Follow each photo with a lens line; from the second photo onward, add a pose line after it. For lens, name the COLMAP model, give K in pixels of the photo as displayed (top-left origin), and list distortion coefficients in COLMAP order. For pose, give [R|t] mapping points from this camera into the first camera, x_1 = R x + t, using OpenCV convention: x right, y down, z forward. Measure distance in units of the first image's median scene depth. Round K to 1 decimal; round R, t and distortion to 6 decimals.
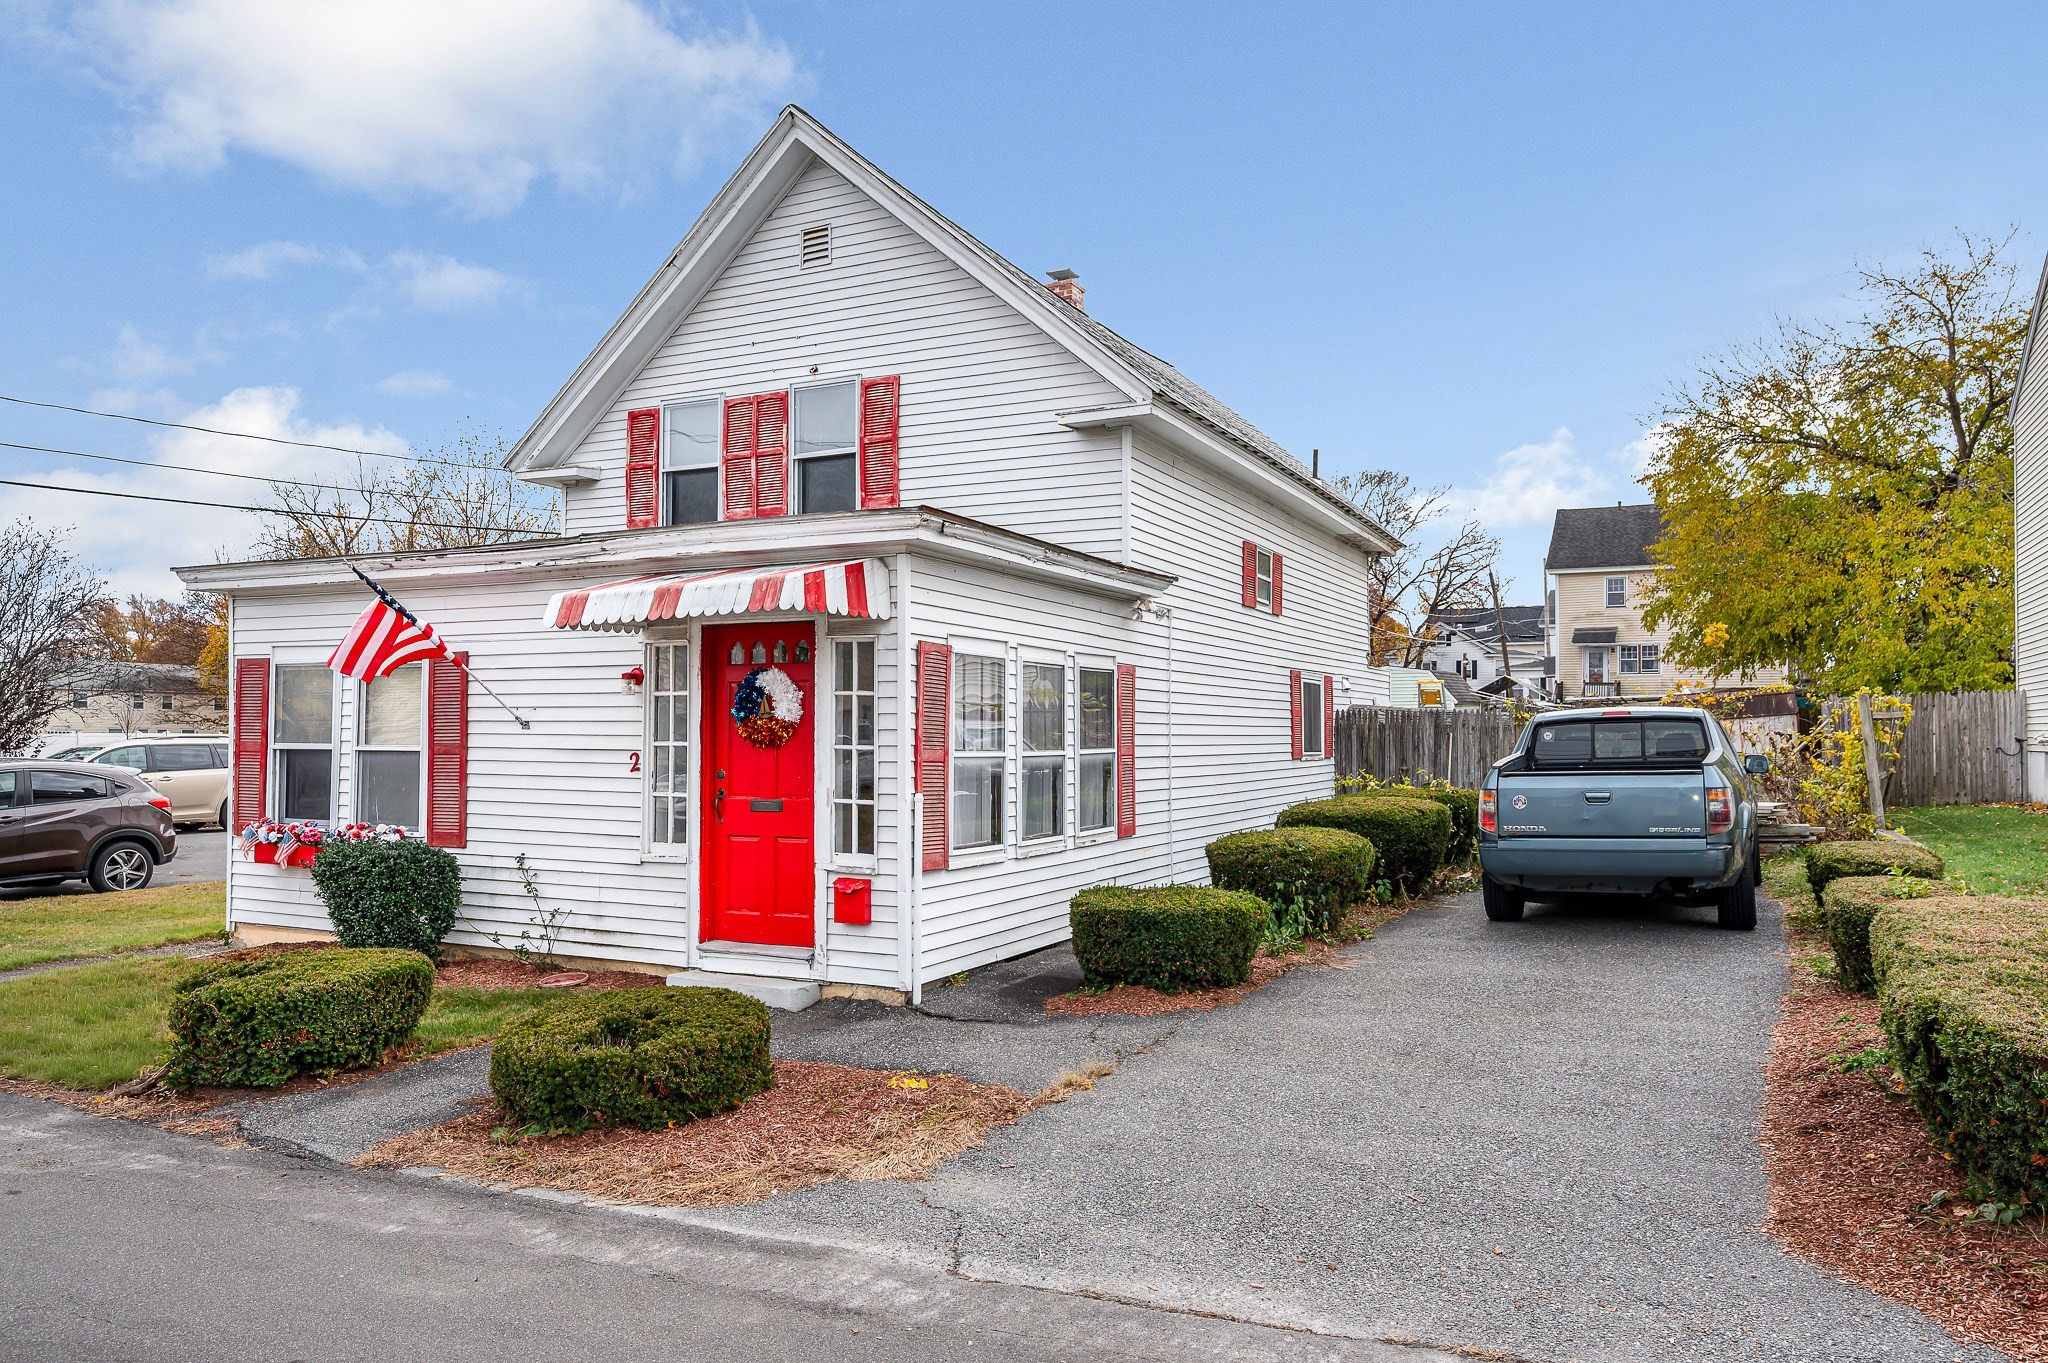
lens RADIAL K [[1390.9, 0, 1024.0], [0, 1390.9, 681.5], [0, 0, 1]] dist [0.003161, 0.000284]
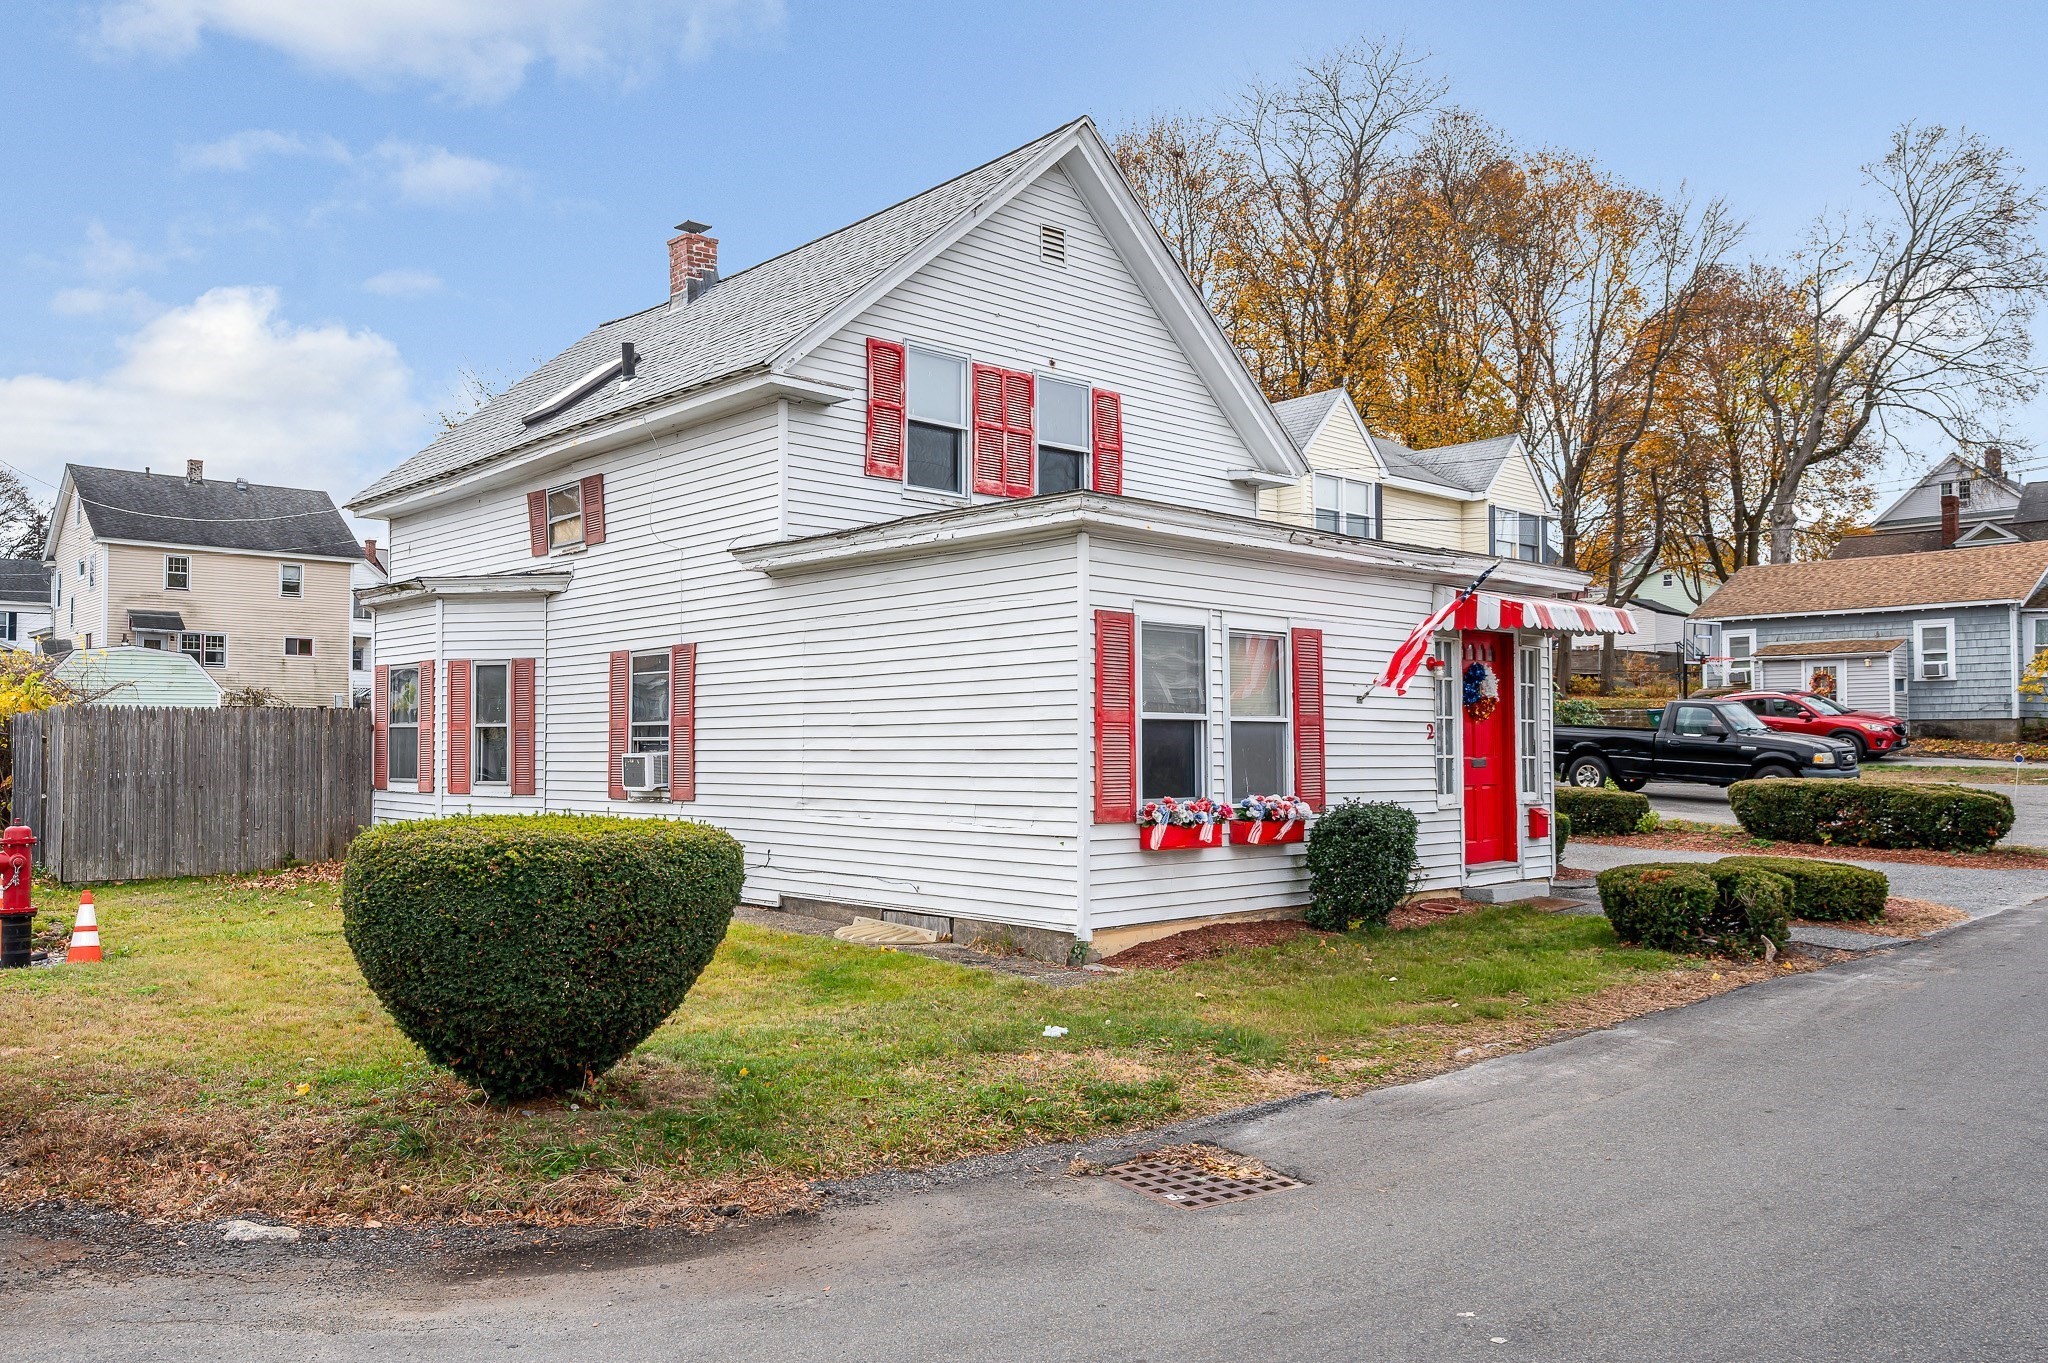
lens RADIAL K [[1505.3, 0, 1024.0], [0, 1505.3, 681.5], [0, 0, 1]] dist [0.000417, 0.000530]
pose [[0.353375, 0.036032, 0.934787, -1.245616], [-0.035868, 0.999045, -0.024950, 0.044278], [-0.934794, -0.024713, 0.354330, 0.637047]]
